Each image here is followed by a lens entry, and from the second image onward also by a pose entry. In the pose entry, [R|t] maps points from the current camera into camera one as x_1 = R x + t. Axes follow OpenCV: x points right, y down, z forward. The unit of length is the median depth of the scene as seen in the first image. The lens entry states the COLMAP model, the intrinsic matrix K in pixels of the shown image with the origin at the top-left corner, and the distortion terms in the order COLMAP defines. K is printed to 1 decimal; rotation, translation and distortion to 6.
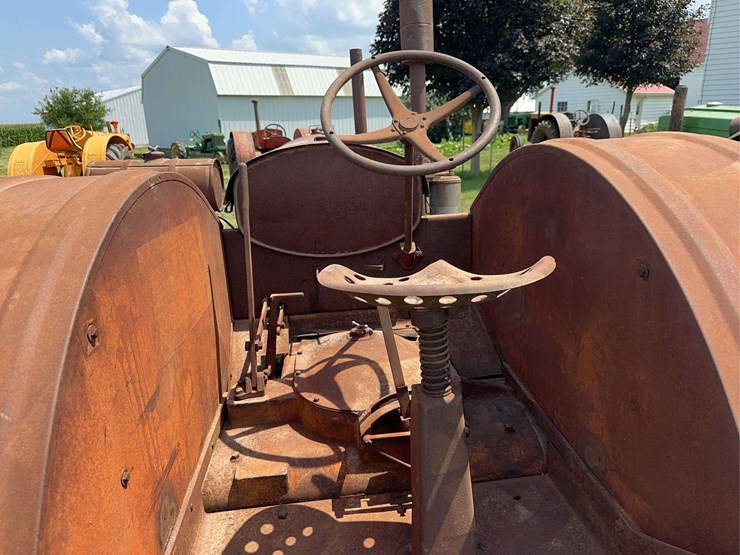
lens RADIAL K [[545.1, 0, 368.2], [0, 545.1, 274.6], [0, 0, 1]] dist [0.011853, -0.031573]
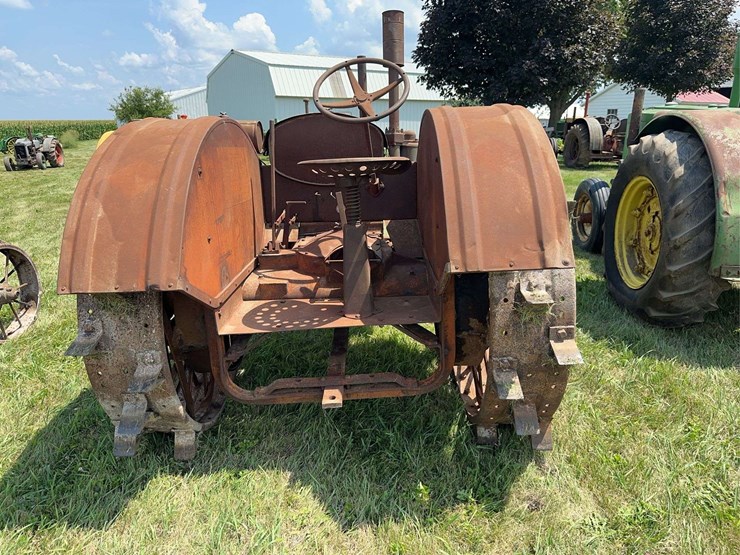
lens RADIAL K [[534.4, 0, 373.3], [0, 534.4, 277.5], [0, 0, 1]] dist [0.023136, -0.039295]
pose [[0.996004, 0.043608, -0.077943, 0.033109], [-0.043373, 0.999048, 0.004710, 0.036592], [0.078074, -0.001311, 0.996947, -0.092126]]
